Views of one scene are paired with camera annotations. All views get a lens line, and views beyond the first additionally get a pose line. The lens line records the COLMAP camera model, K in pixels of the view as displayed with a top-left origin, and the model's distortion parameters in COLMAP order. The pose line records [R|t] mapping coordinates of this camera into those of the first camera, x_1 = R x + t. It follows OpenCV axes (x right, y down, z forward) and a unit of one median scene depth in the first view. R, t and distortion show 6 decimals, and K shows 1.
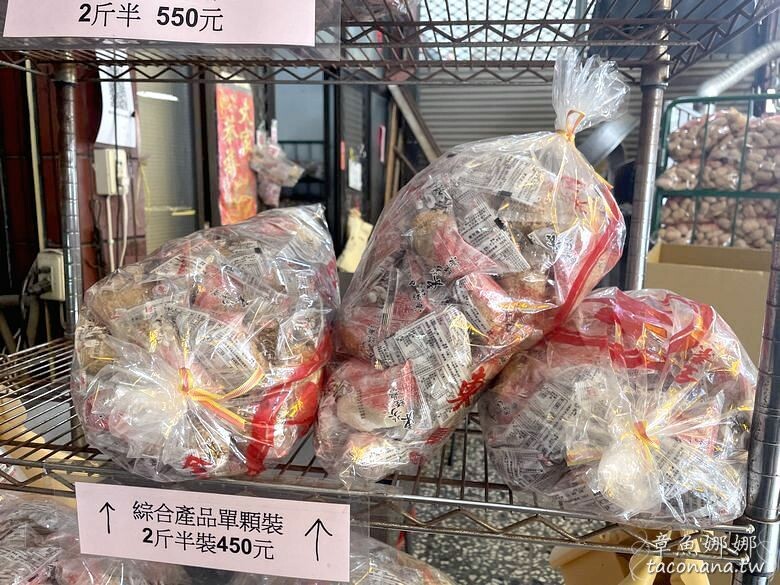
lens RADIAL K [[592.2, 0, 391.6], [0, 592.2, 292.5], [0, 0, 1]] dist [0.027685, -0.033227]
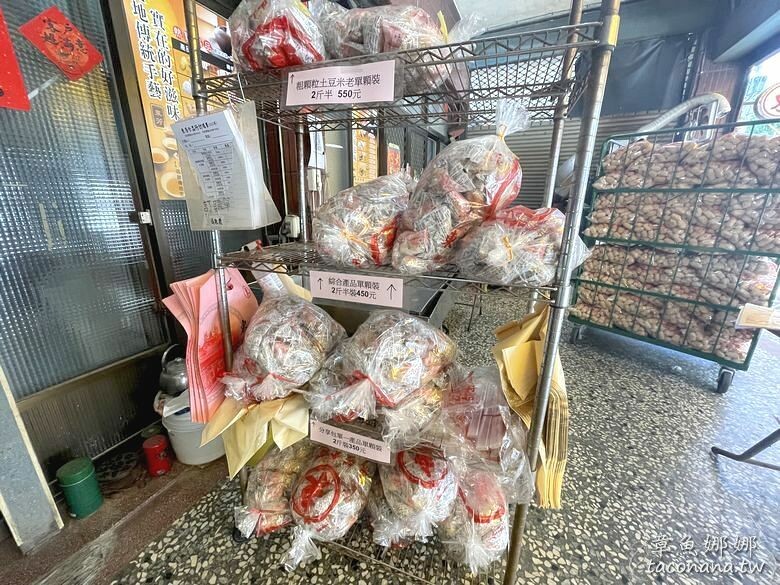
lens RADIAL K [[310.1, 0, 387.9], [0, 310.1, 295.6], [0, 0, 1]] dist [0.004353, -0.000287]
pose [[0.980576, 0.048680, -0.190003, 0.076369], [-0.026145, 0.992507, 0.119354, 0.145963], [0.194389, -0.112068, 0.974502, -0.234794]]
